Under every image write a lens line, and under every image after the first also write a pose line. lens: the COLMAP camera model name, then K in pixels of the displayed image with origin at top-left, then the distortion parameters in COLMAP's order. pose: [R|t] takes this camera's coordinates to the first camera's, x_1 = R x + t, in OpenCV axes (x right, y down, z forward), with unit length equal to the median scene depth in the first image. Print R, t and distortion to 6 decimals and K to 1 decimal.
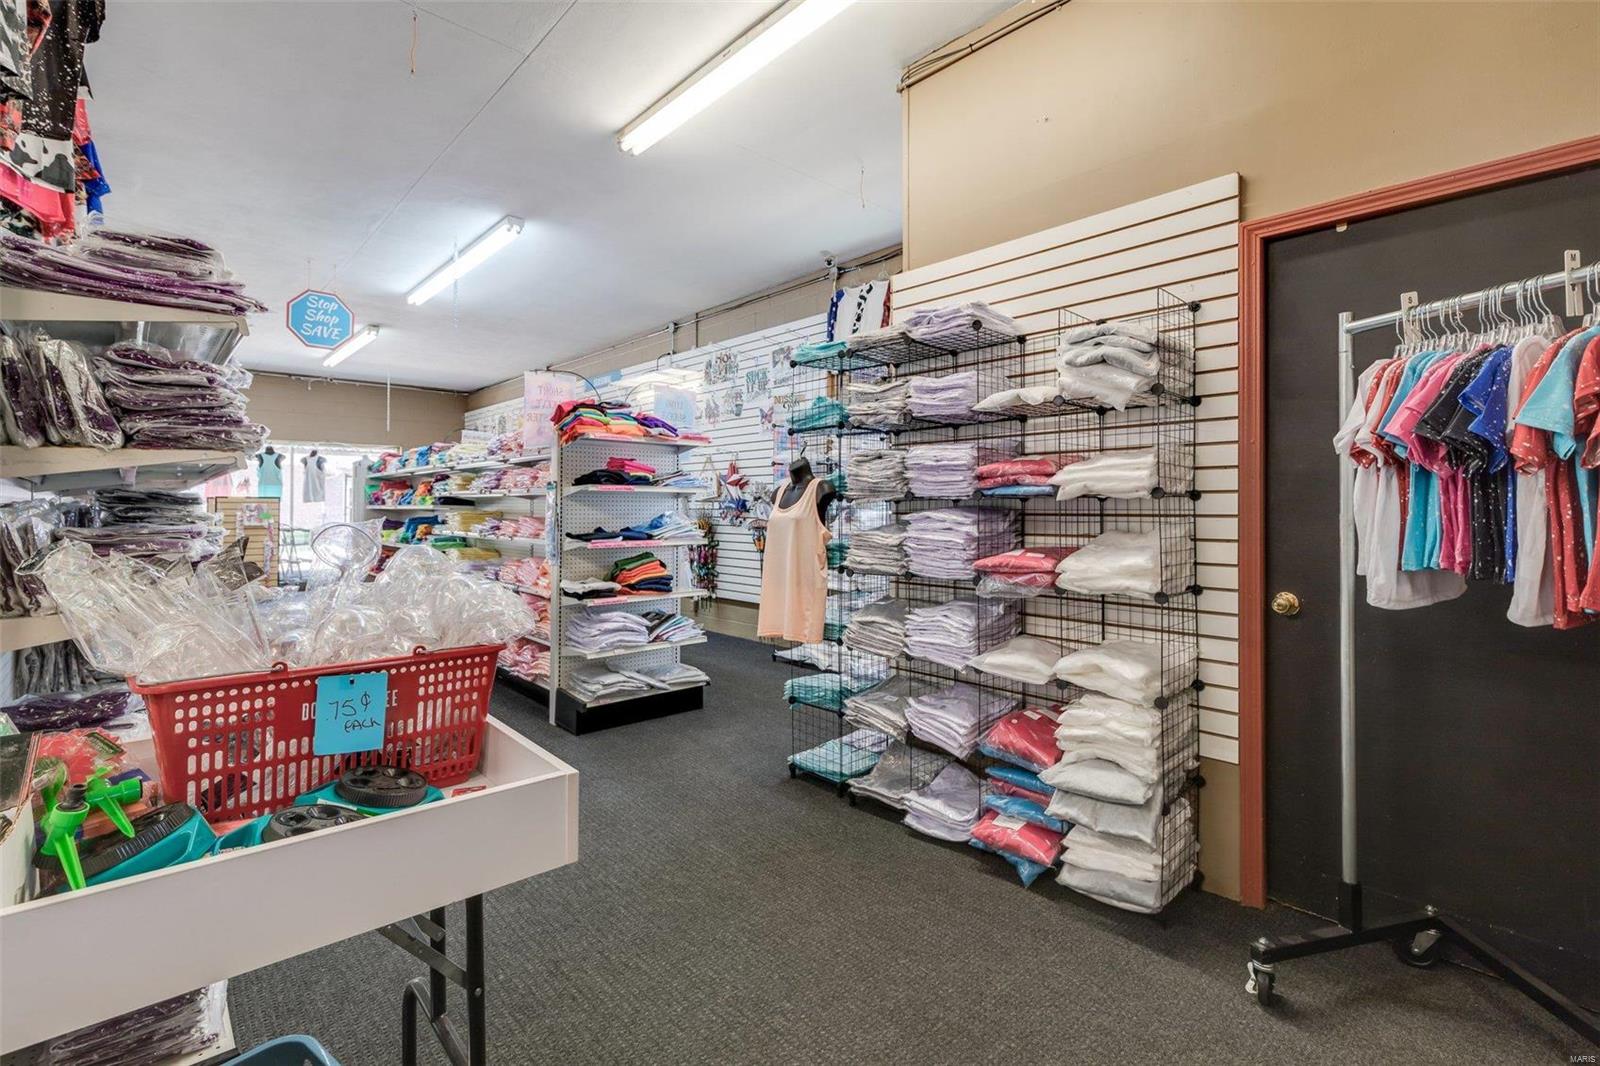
lens RADIAL K [[728.8, 0, 801.3], [0, 728.8, 495.7], [0, 0, 1]] dist [0.003246, -0.000263]
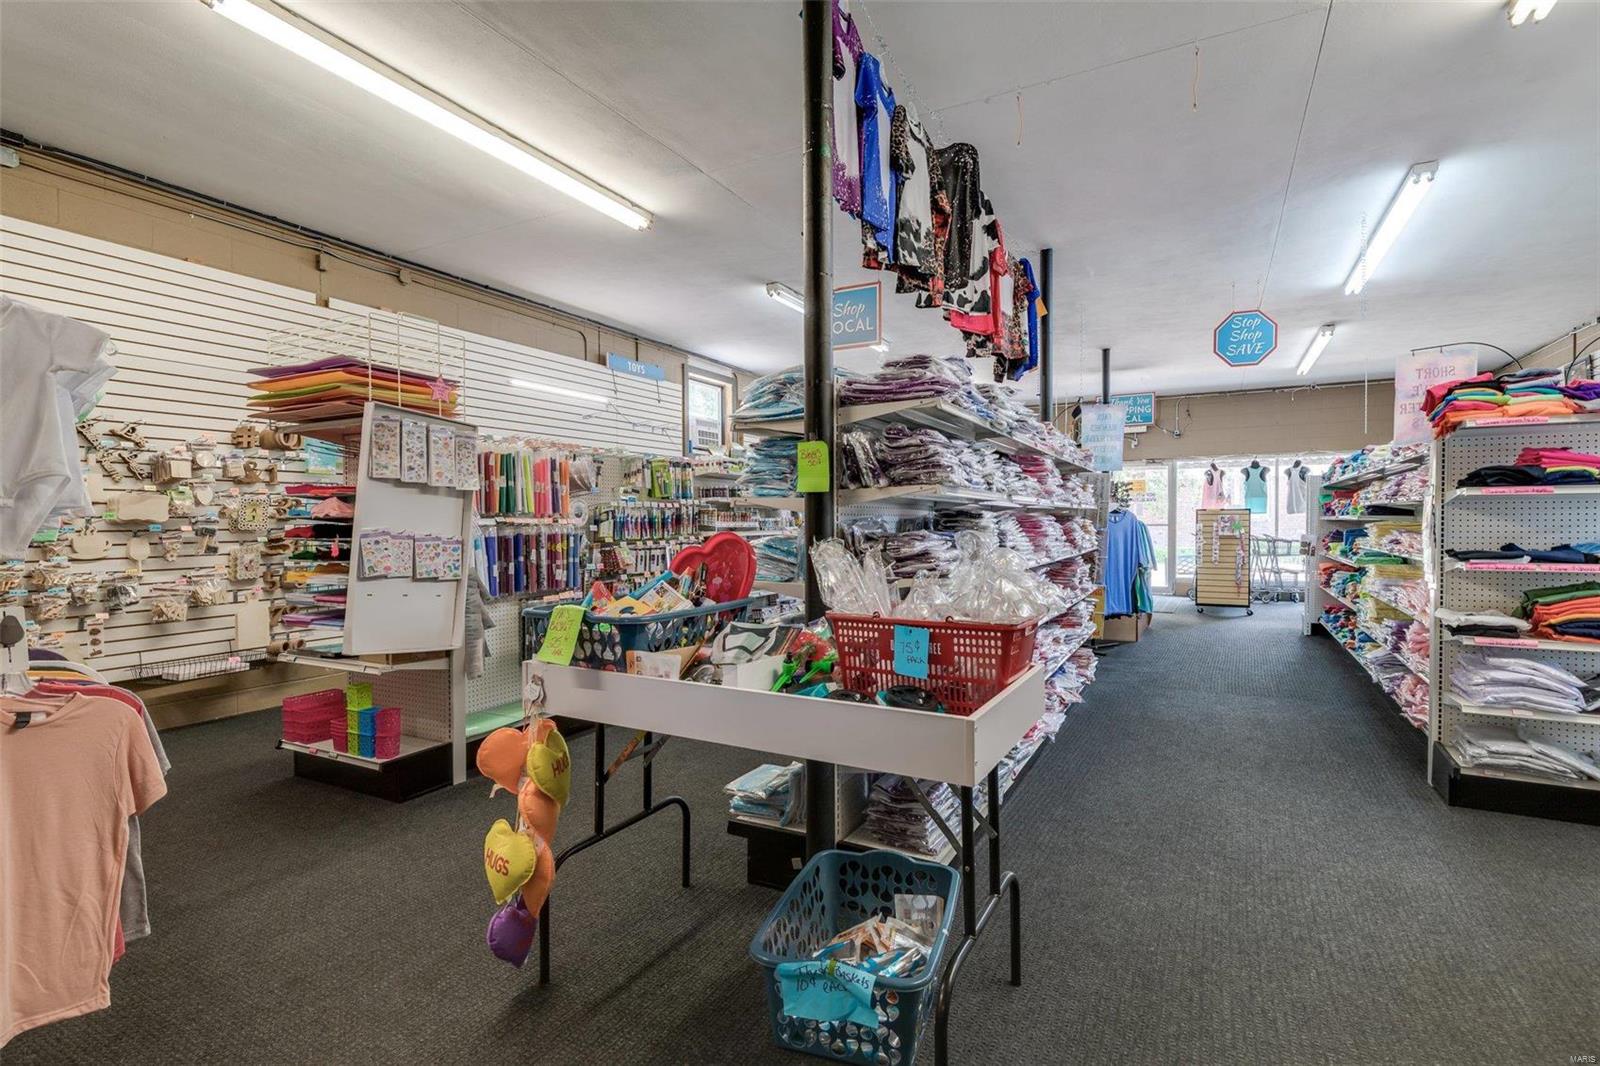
lens RADIAL K [[757.1, 0, 798.3], [0, 757.1, 515.6], [0, 0, 1]] dist [-0.001646, 0.000093]
pose [[0.322126, -0.009604, -0.946648, 0.232849], [0.021406, 0.999767, -0.002859, 0.001574], [0.946455, -0.019343, 0.322257, 0.069680]]
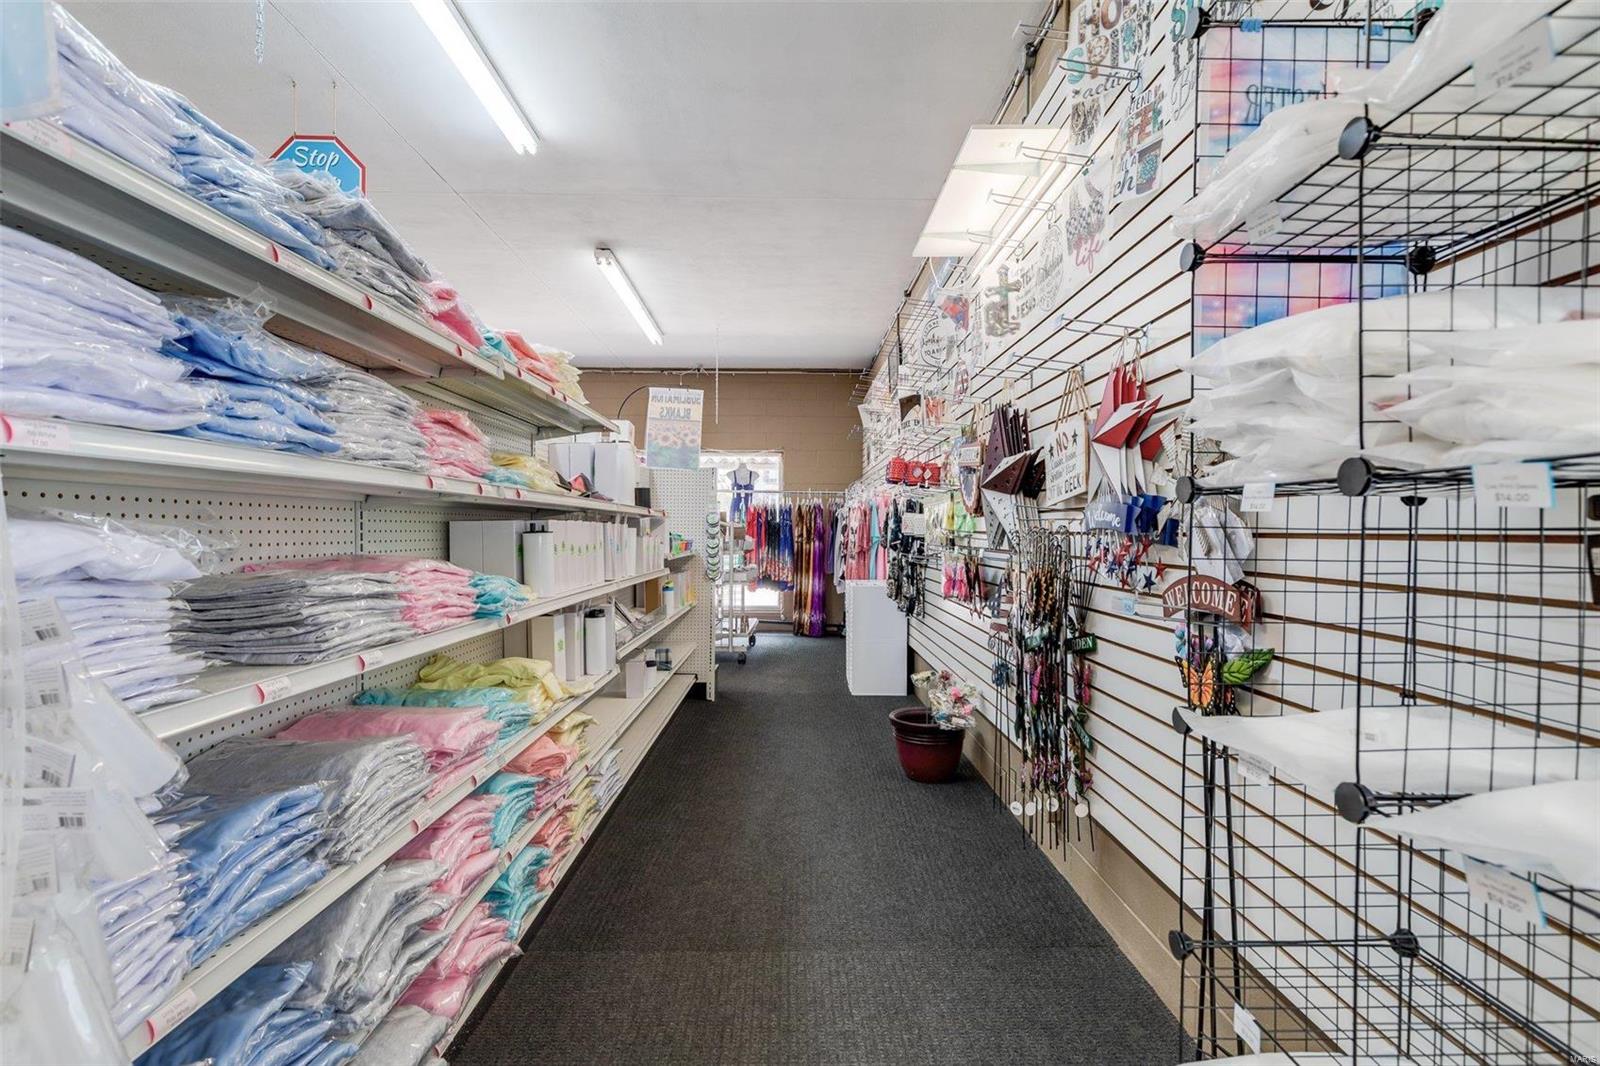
lens RADIAL K [[775.5, 0, 800.0], [0, 775.5, 533.0], [0, 0, 1]] dist [-0.000027, 0.000106]
pose [[0.746491, 0.006455, -0.665364, 0.013347], [0.007331, 0.999812, 0.017924, 0.016504], [0.665355, -0.018258, 0.746303, 0.942447]]
